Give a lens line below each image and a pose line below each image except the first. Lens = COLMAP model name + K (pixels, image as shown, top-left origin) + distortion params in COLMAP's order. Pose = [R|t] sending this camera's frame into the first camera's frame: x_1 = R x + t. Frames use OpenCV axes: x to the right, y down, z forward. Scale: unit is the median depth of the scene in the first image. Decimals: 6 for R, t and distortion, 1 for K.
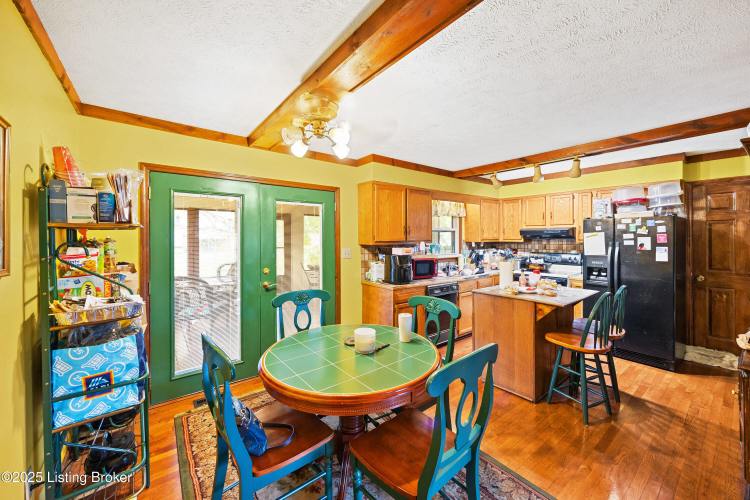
lens RADIAL K [[287.3, 0, 378.0], [0, 287.3, 240.8], [0, 0, 1]] dist [-0.001207, -0.000364]
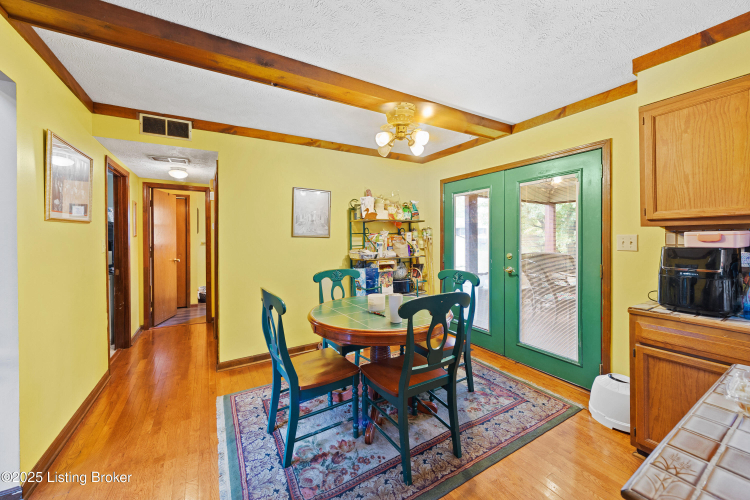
lens RADIAL K [[287.3, 0, 372.6], [0, 287.3, 239.8], [0, 0, 1]] dist [-0.001207, -0.000364]
pose [[-0.129770, 0.010307, -0.991490, 0.575155], [-0.002250, 0.999940, 0.010689, 0.033993], [0.991542, 0.003618, -0.129740, 0.564156]]
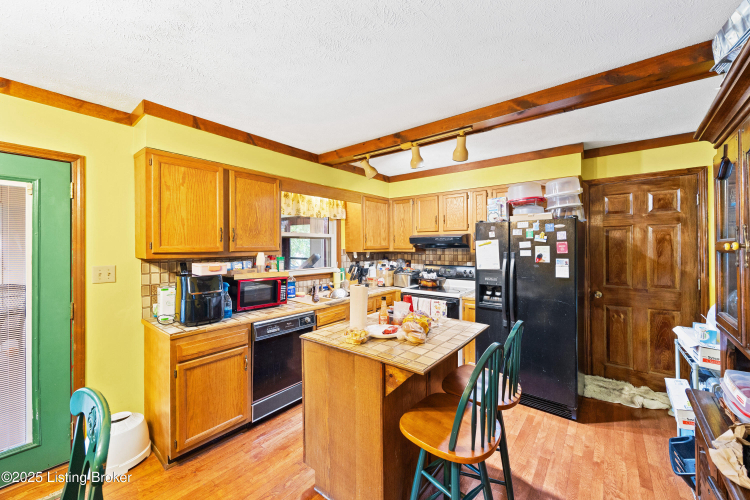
lens RADIAL K [[287.3, 0, 376.0], [0, 287.3, 247.6], [0, 0, 1]] dist [-0.001207, -0.000364]
pose [[0.972060, -0.000156, 0.234731, 0.289568], [0.001680, 0.999979, -0.006291, -0.004112], [-0.234725, 0.006510, 0.972040, 0.329610]]
